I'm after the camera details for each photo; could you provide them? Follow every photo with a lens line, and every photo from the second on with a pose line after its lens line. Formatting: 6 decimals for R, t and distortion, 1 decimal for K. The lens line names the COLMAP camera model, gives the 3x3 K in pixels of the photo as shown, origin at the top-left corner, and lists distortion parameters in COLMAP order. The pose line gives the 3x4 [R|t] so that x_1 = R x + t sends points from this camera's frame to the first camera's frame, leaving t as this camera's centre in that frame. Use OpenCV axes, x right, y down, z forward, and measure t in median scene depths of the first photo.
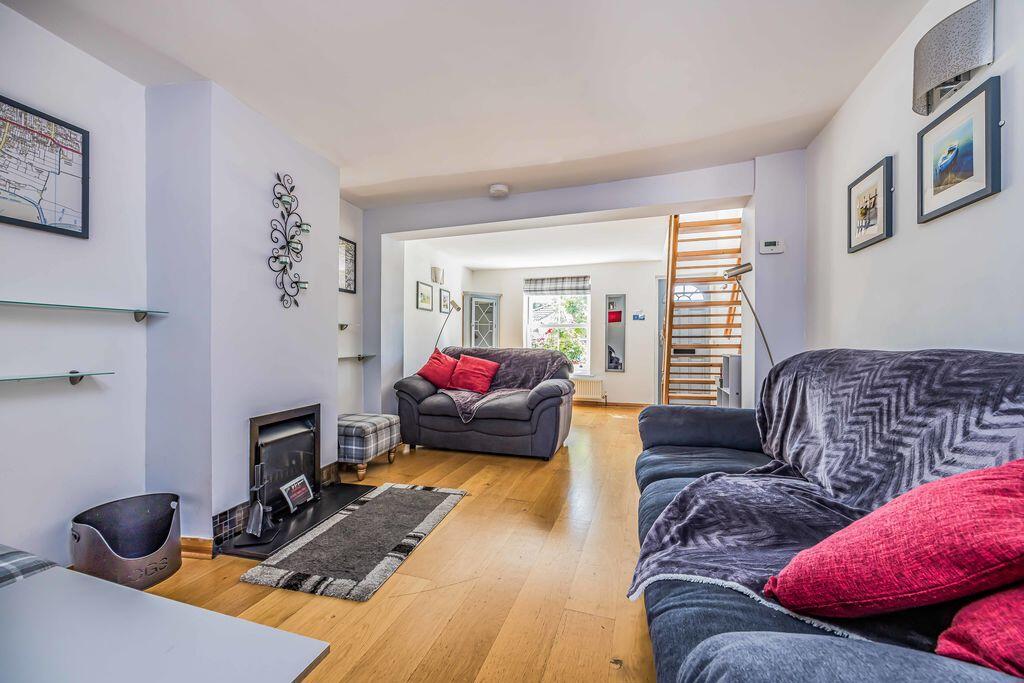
lens RADIAL K [[401.8, 0, 520.5], [0, 401.8, 339.2], [0, 0, 1]] dist [-0.003534, 0.000185]
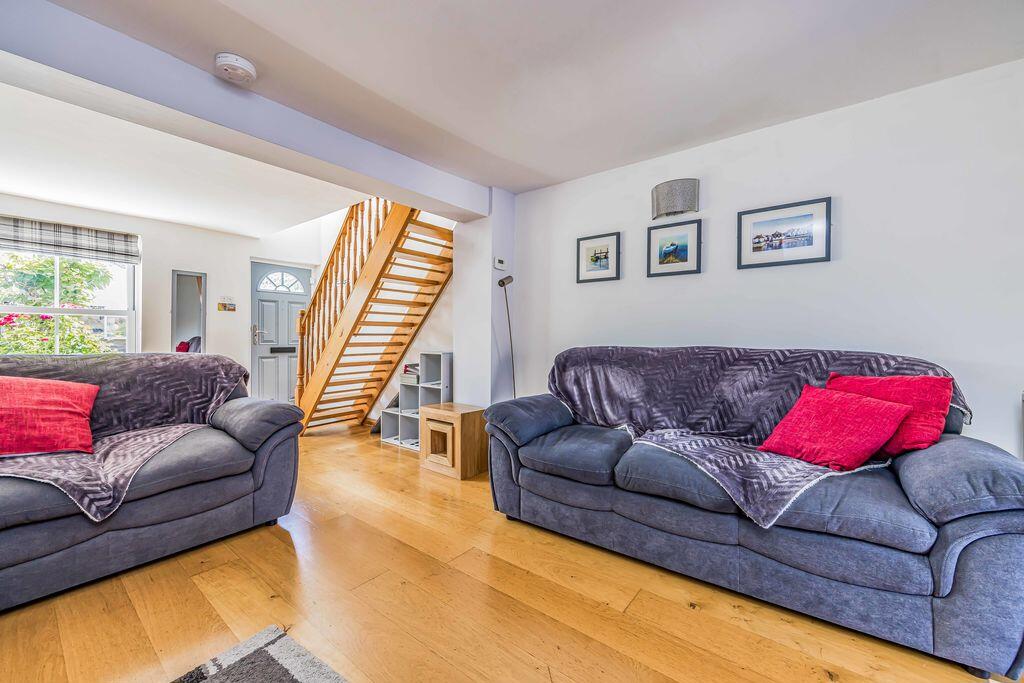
lens RADIAL K [[401.8, 0, 511.3], [0, 401.8, 339.9], [0, 0, 1]] dist [-0.003534, 0.000185]
pose [[0.345266, -0.005991, 0.938486, -0.528686], [-0.009541, 0.999906, 0.009894, -0.008974], [-0.938457, -0.012370, 0.345176, 0.533287]]
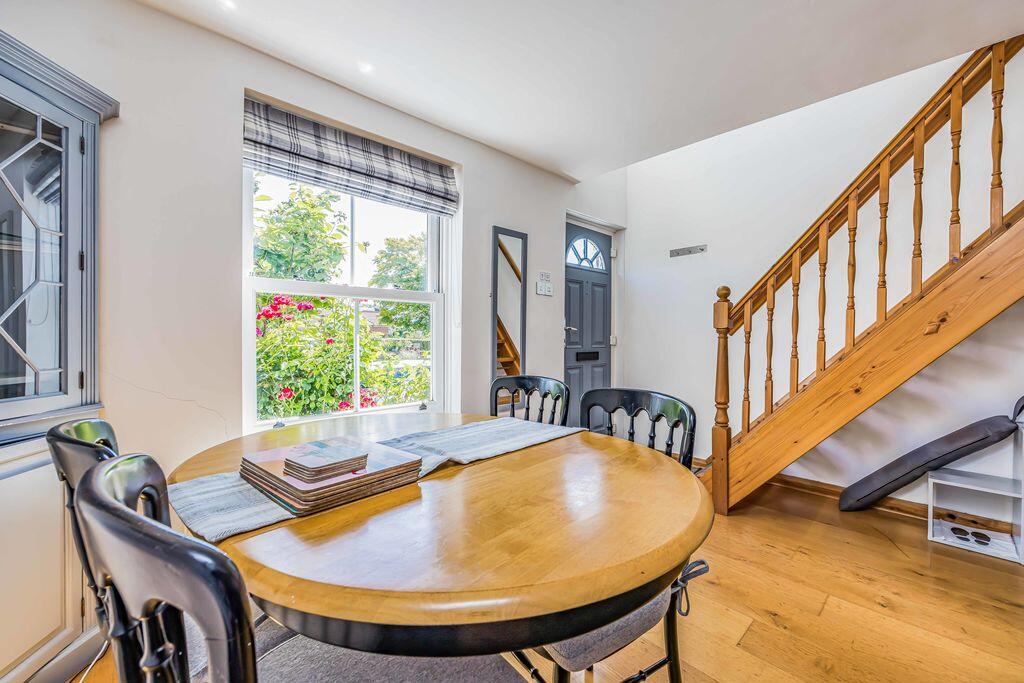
lens RADIAL K [[401.8, 0, 512.4], [0, 401.8, 339.7], [0, 0, 1]] dist [-0.003534, 0.000185]
pose [[0.475181, -0.009866, 0.879833, -0.330195], [-0.001943, 0.999923, 0.012262, 0.001487], [-0.879886, -0.007536, 0.475125, 1.846286]]
